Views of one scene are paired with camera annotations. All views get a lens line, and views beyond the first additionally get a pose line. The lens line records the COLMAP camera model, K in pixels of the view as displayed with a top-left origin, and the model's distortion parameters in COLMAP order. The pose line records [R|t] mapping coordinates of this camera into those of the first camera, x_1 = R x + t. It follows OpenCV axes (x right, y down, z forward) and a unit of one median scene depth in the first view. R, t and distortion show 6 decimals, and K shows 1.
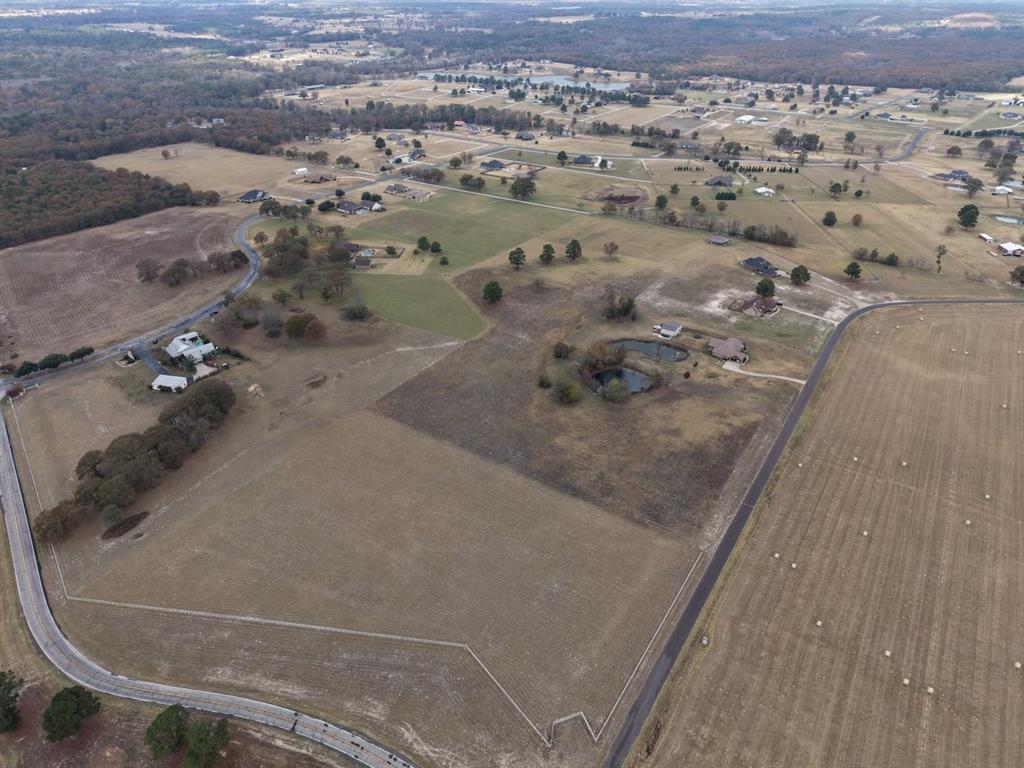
lens RADIAL K [[681.9, 0, 510.4], [0, 681.9, 388.9], [0, 0, 1]] dist [0.025974, -0.022211]
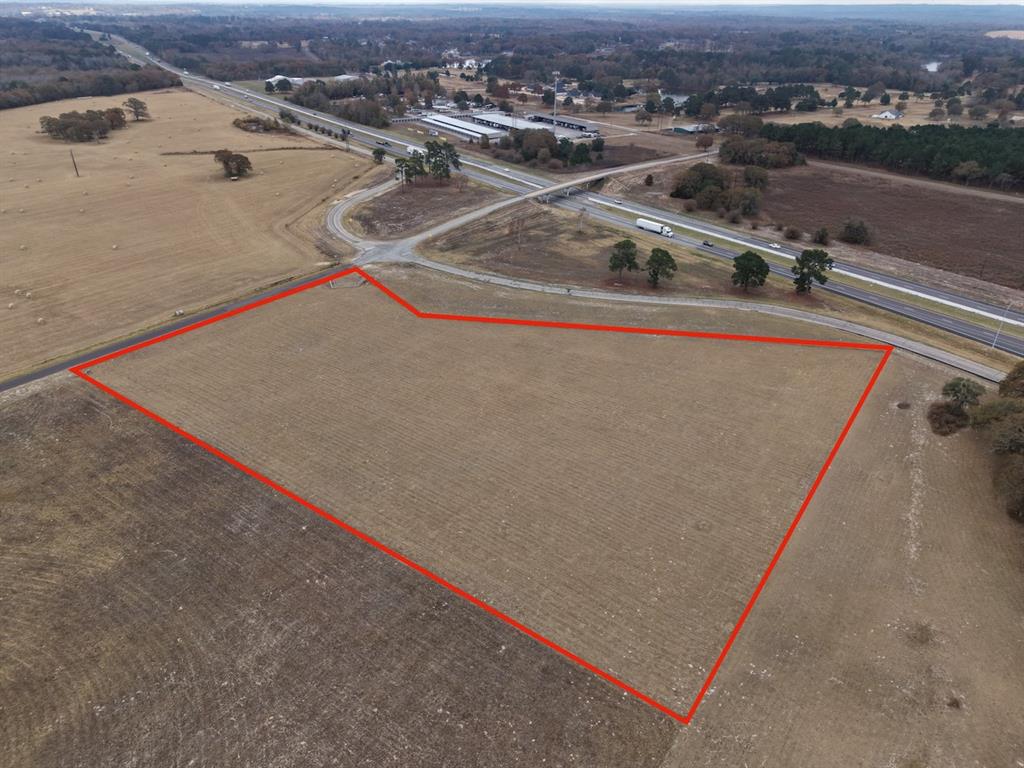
lens RADIAL K [[681.9, 0, 510.4], [0, 681.9, 388.9], [0, 0, 1]] dist [0.025974, -0.022211]
pose [[-0.998807, -0.030470, 0.038154, -0.147774], [0.018255, 0.491711, 0.870567, -0.271585], [-0.045286, 0.870225, -0.490568, 0.988174]]
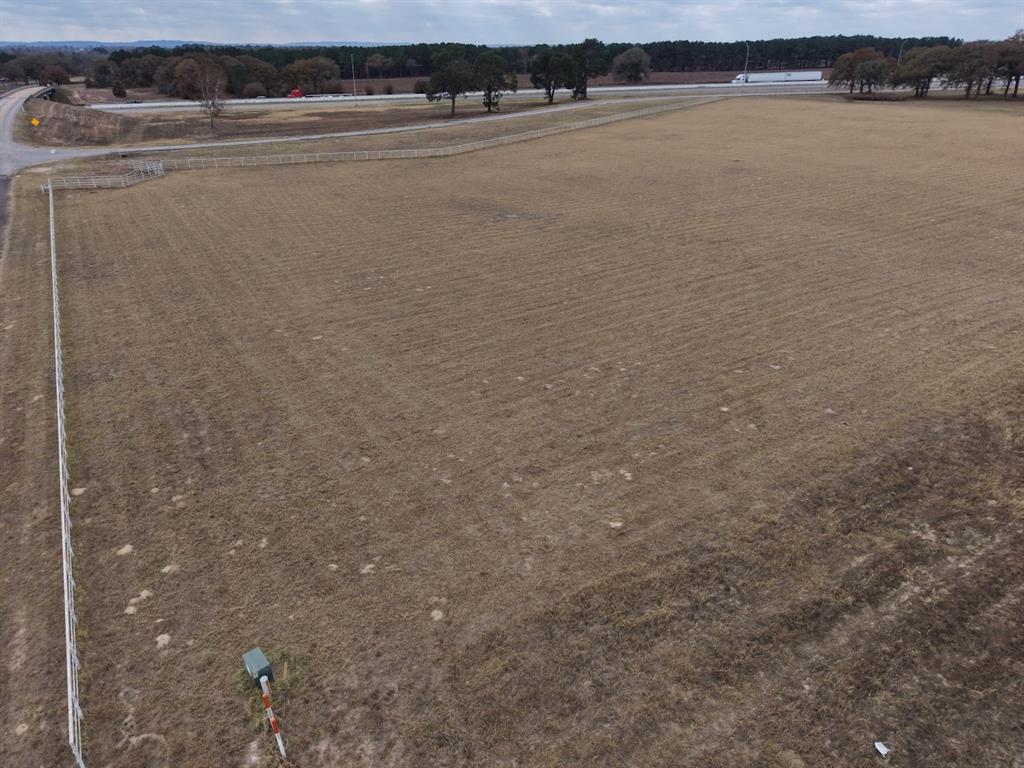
lens RADIAL K [[681.9, 0, 510.4], [0, 681.9, 388.9], [0, 0, 1]] dist [0.025974, -0.022211]
pose [[-0.434242, 0.399185, -0.807518, 0.219134], [-0.463645, 0.669539, 0.580302, 0.120664], [0.772313, 0.626393, -0.105662, 0.740281]]
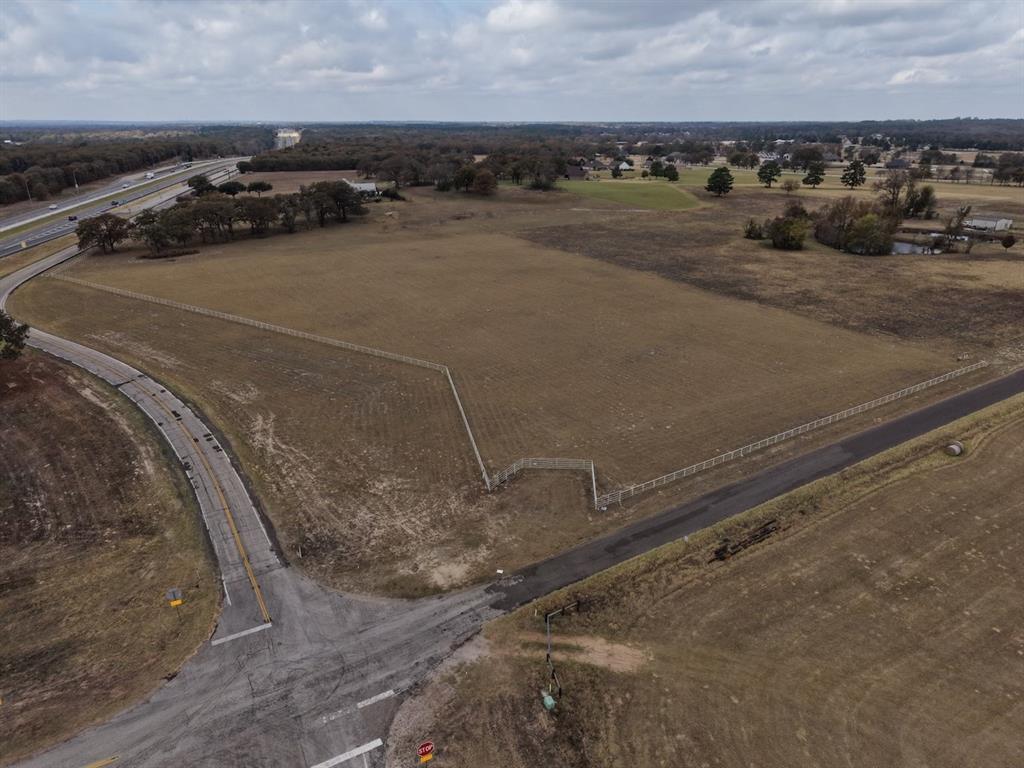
lens RADIAL K [[681.9, 0, 510.4], [0, 681.9, 388.9], [0, 0, 1]] dist [0.025974, -0.022211]
pose [[0.904660, 0.149909, -0.398896, 0.127785], [-0.213517, 0.969558, -0.119868, 0.279377], [0.368784, 0.193611, 0.909128, 0.328560]]
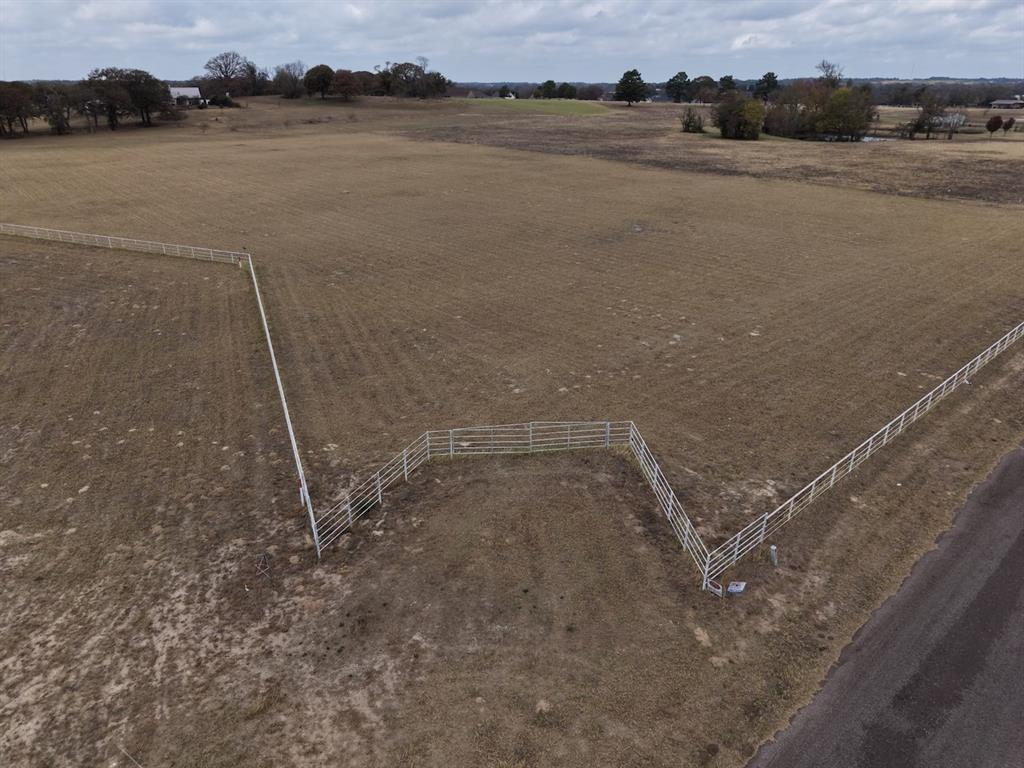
lens RADIAL K [[681.9, 0, 510.4], [0, 681.9, 388.9], [0, 0, 1]] dist [0.025974, -0.022211]
pose [[0.964243, 0.103593, -0.243933, 0.065205], [-0.132326, 0.985685, -0.104472, 0.275446], [0.229619, 0.133015, 0.964148, 0.484607]]
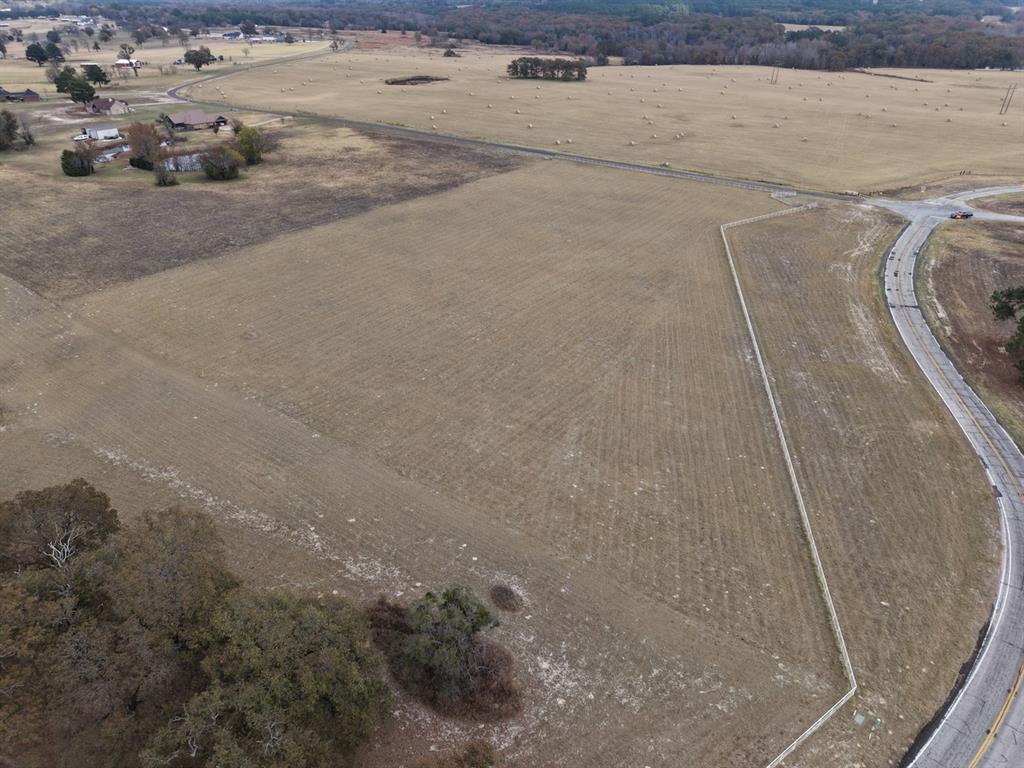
lens RADIAL K [[681.9, 0, 510.4], [0, 681.9, 388.9], [0, 0, 1]] dist [0.025974, -0.022211]
pose [[0.042659, -0.505588, 0.861720, -0.546357], [0.513312, 0.751053, 0.415246, 0.033818], [-0.857141, 0.424618, 0.291564, 0.664246]]
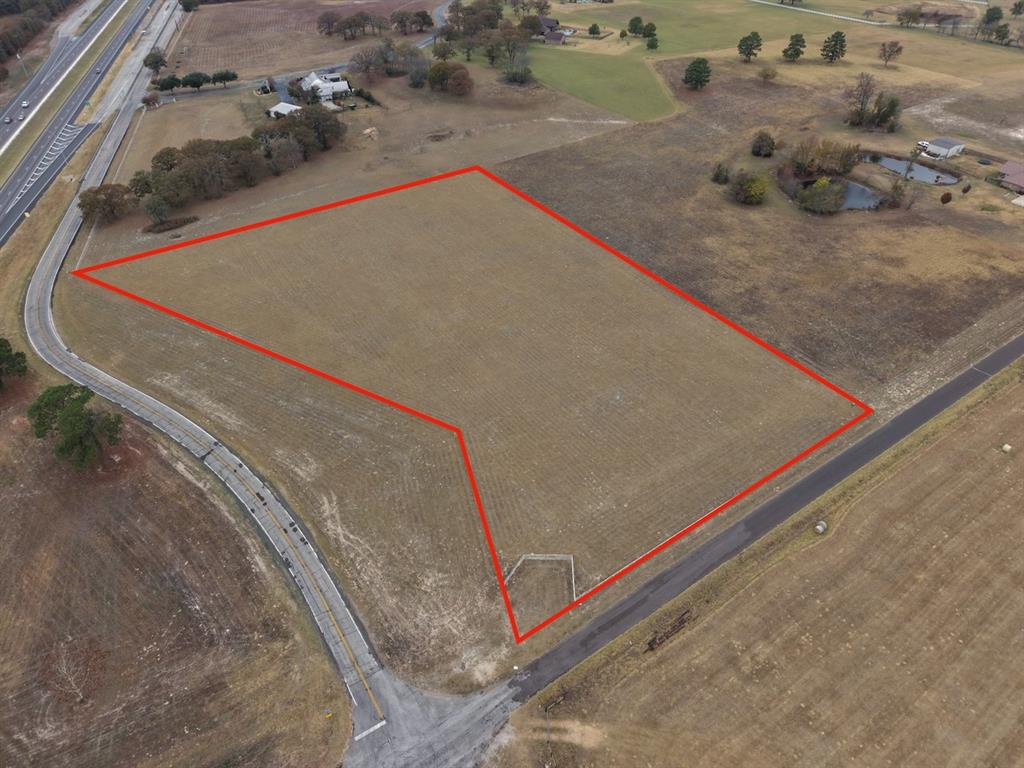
lens RADIAL K [[681.9, 0, 510.4], [0, 681.9, 388.9], [0, 0, 1]] dist [0.025974, -0.022211]
pose [[0.923682, 0.237340, -0.300800, 0.117380], [-0.190829, 0.965718, 0.175993, 0.125184], [0.332259, -0.105160, 0.937308, 0.229164]]
